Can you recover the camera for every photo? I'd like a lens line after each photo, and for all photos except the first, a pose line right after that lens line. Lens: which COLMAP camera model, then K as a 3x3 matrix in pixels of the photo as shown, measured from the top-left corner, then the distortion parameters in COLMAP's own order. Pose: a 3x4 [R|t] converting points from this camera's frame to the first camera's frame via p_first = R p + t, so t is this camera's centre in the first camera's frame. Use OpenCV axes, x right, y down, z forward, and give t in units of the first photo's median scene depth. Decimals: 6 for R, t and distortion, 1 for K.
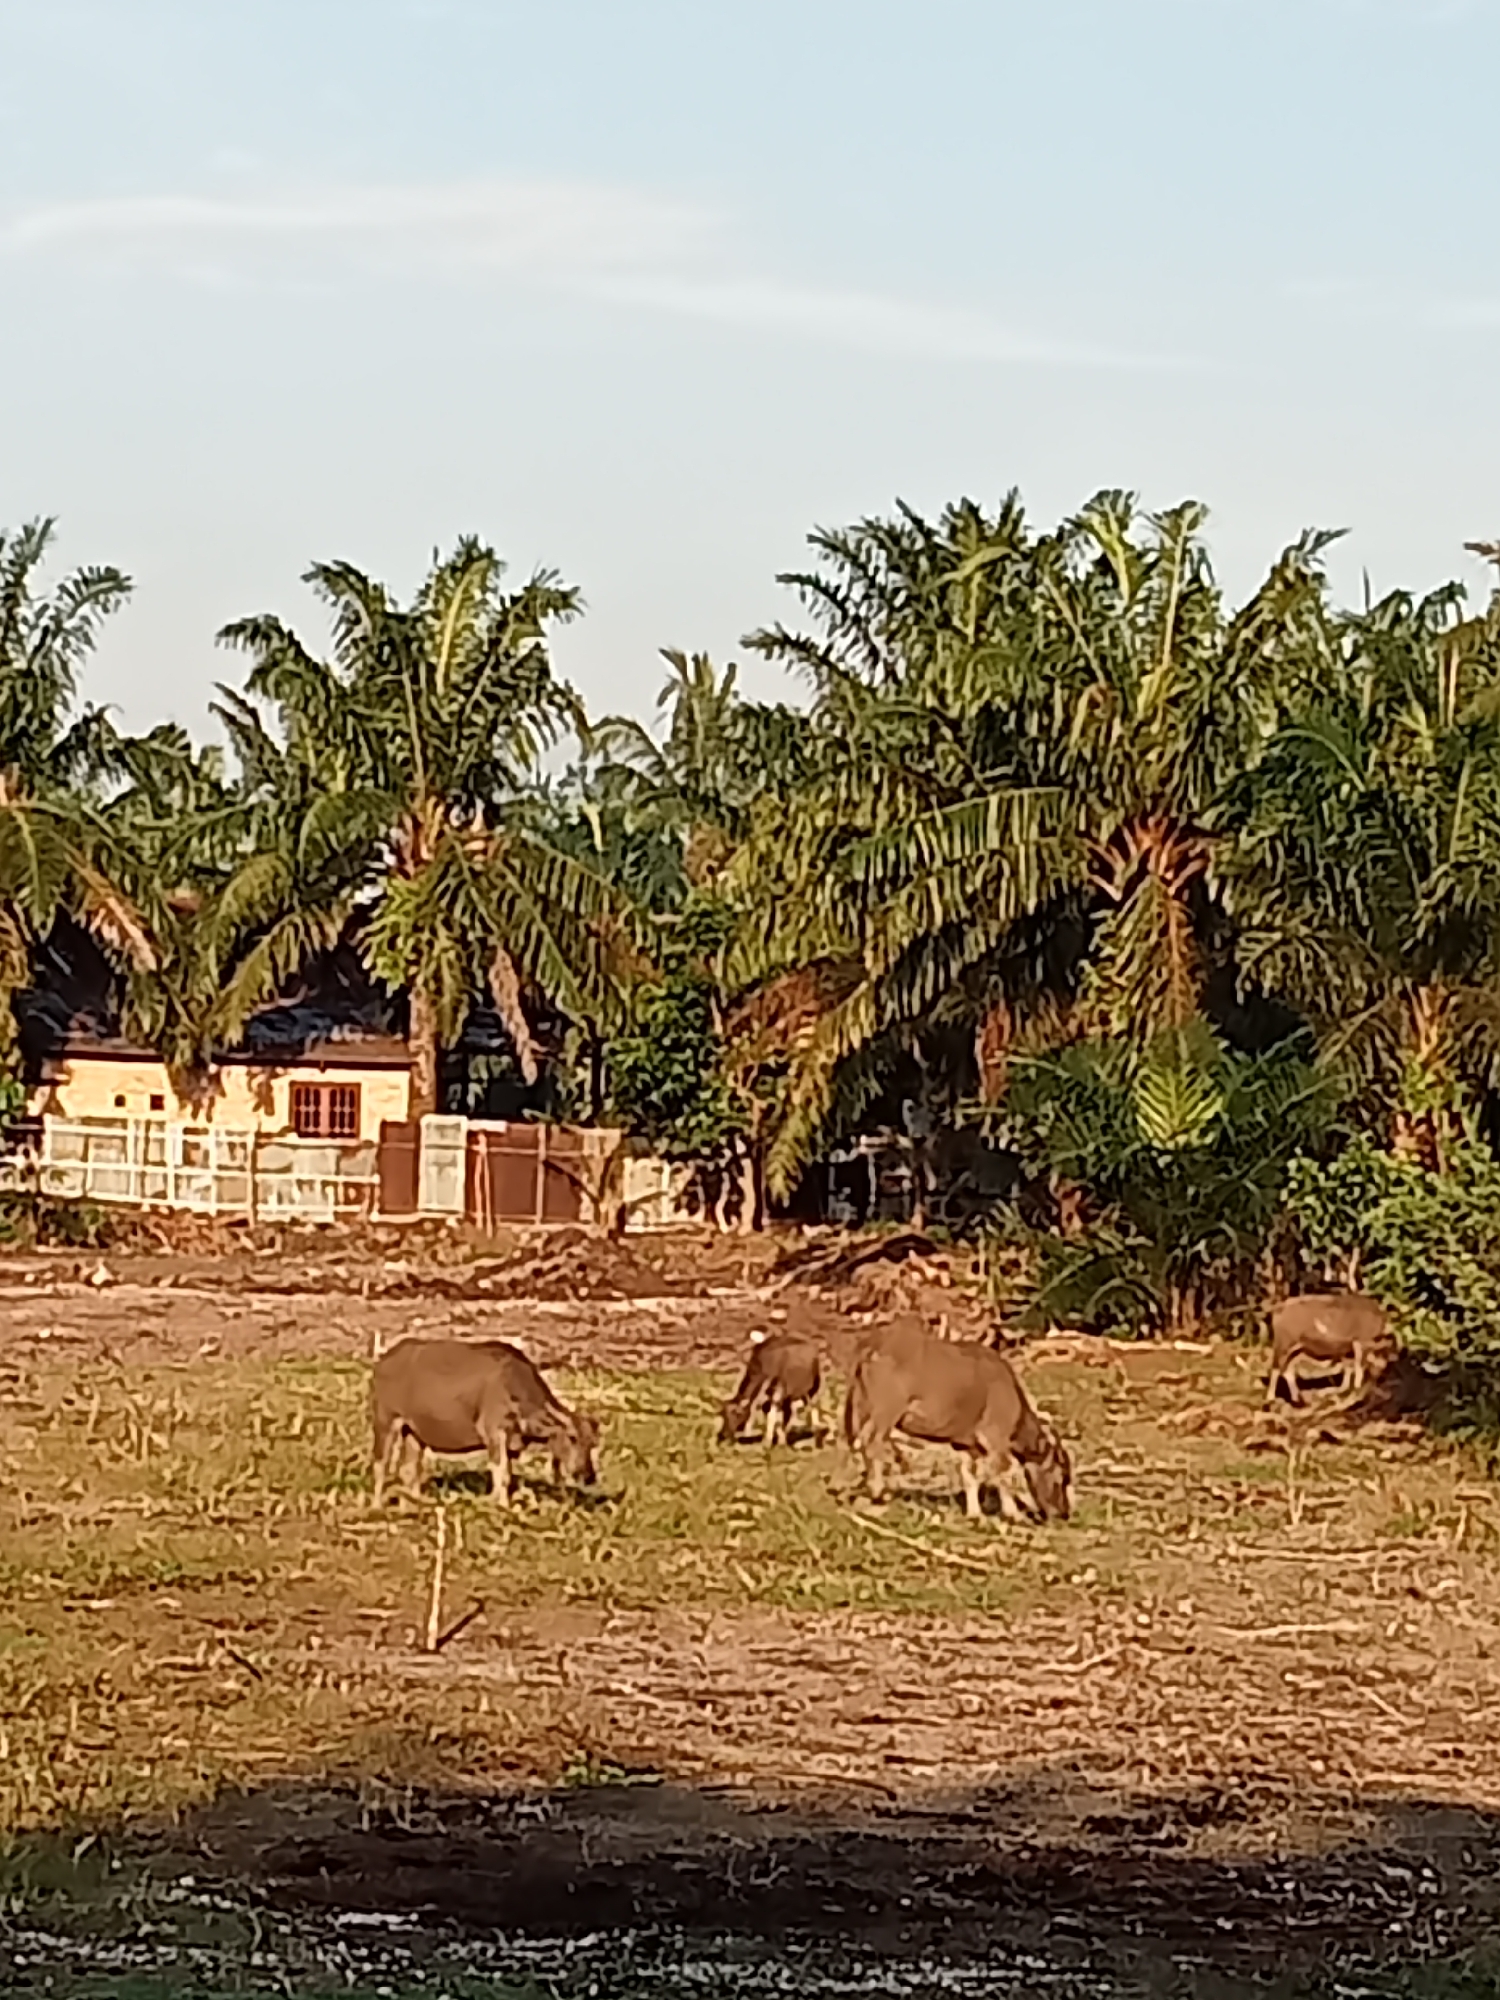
lens RADIAL K [[4822.8, 0, 747.3], [0, 4822.8, 1006.0], [0, 0, 1]] dist [0.030273, 0.000000]
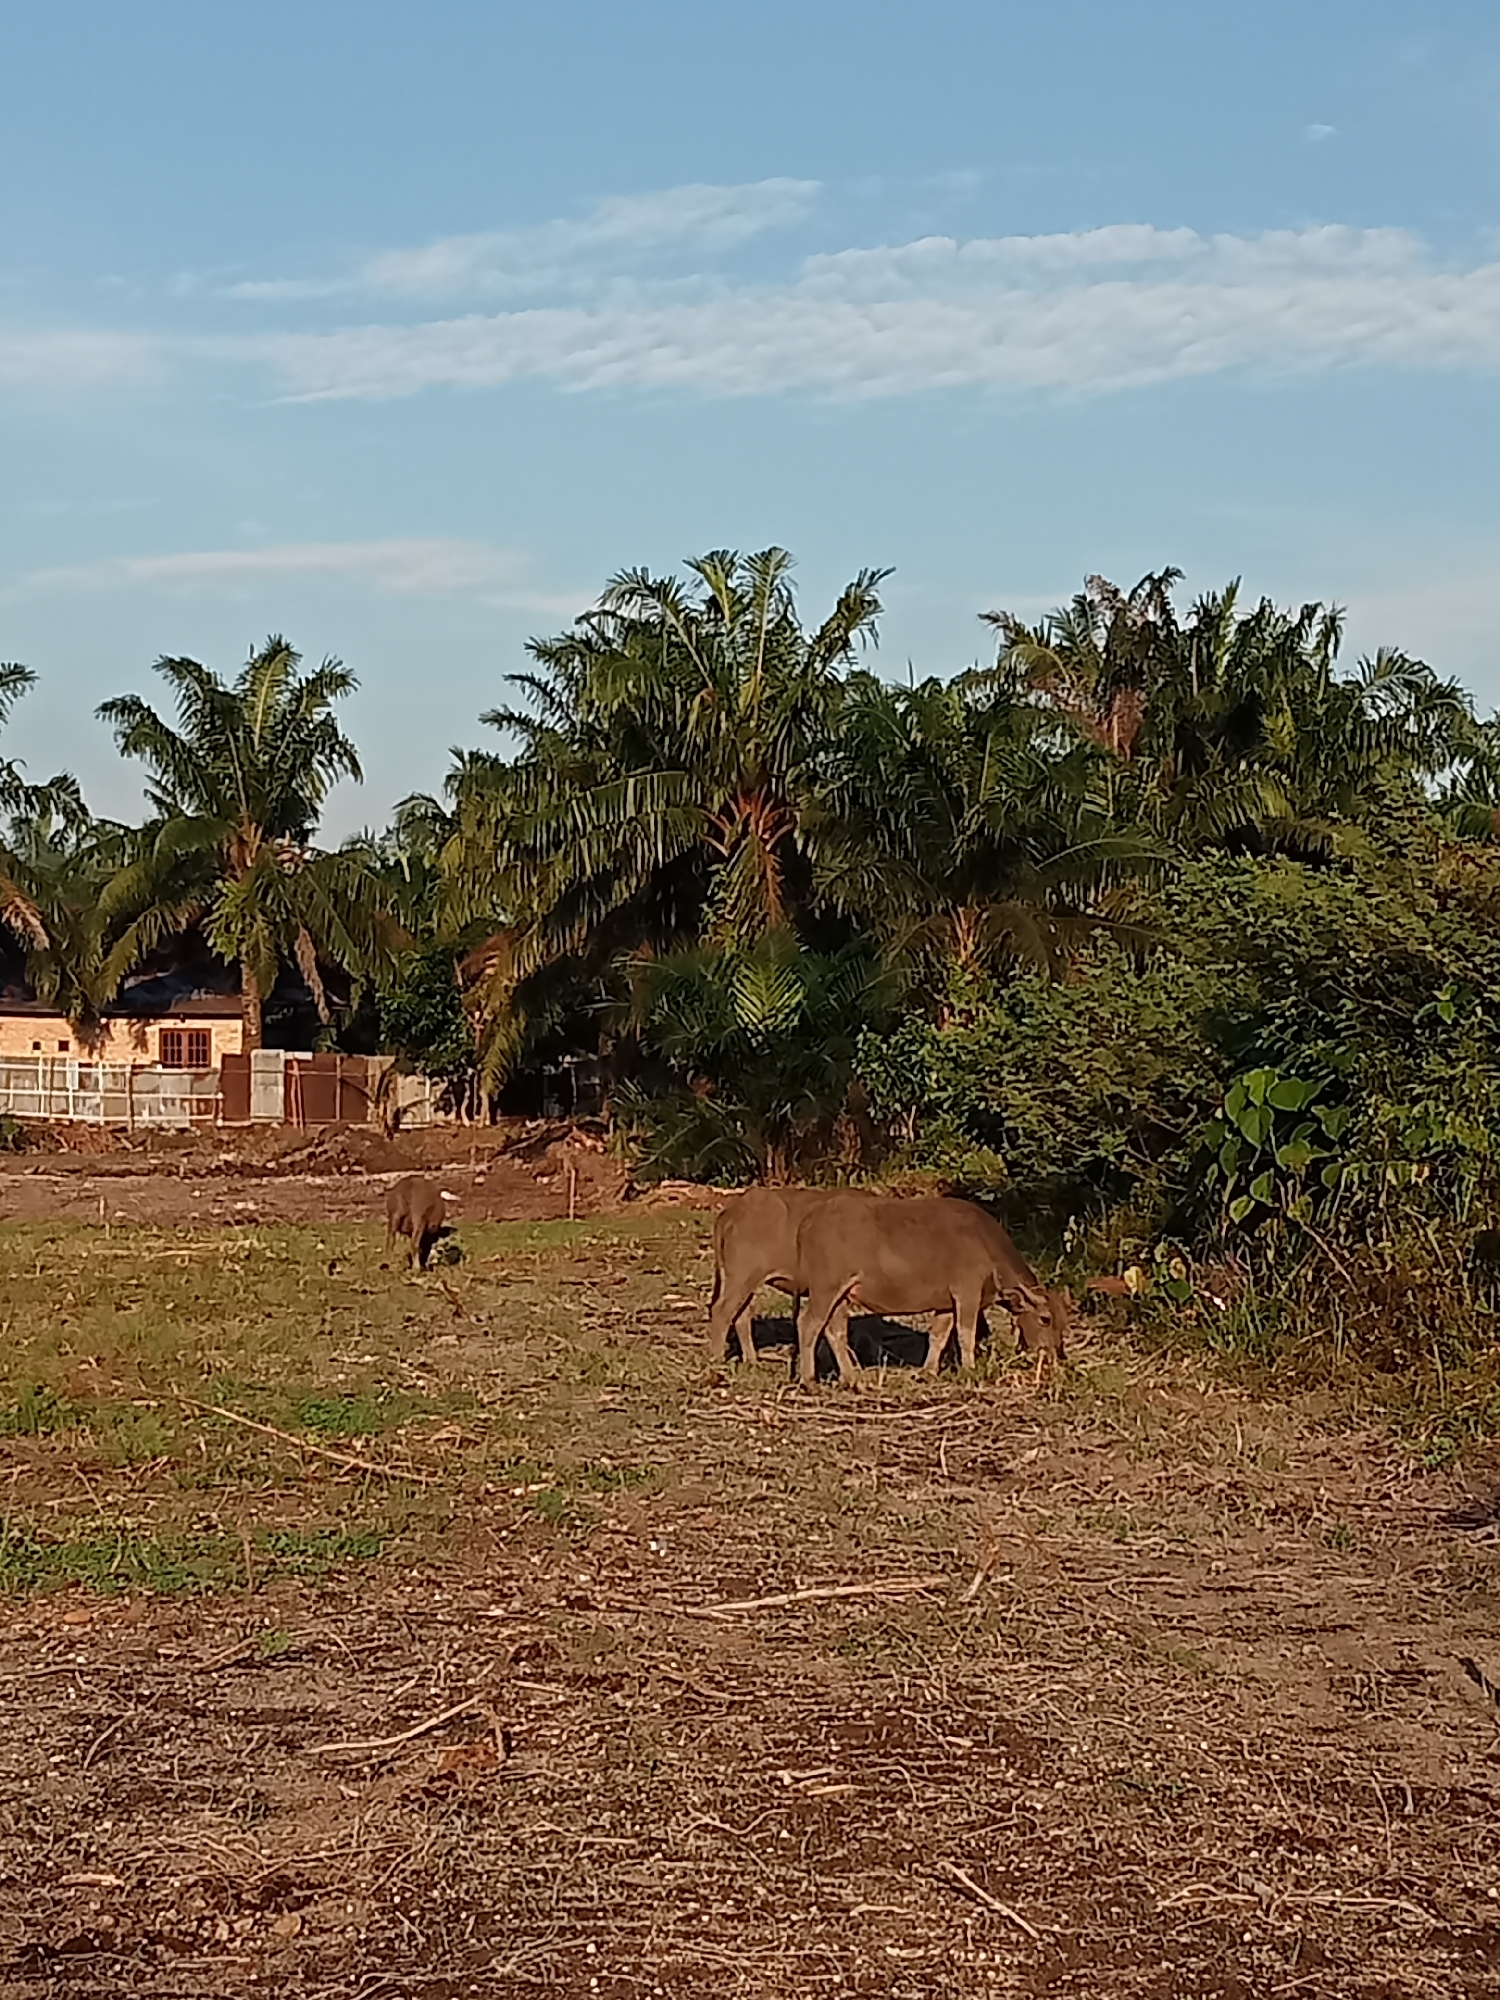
lens RADIAL K [[4822.8, 0, 749.8], [0, 4822.8, 997.9], [0, 0, 1]] dist [0.030273, 0.000000]
pose [[0.995422, -0.026742, 0.091763, -0.050986], [0.023875, 0.999196, 0.032200, -0.033697], [-0.092551, -0.029862, 0.995260, -0.405609]]
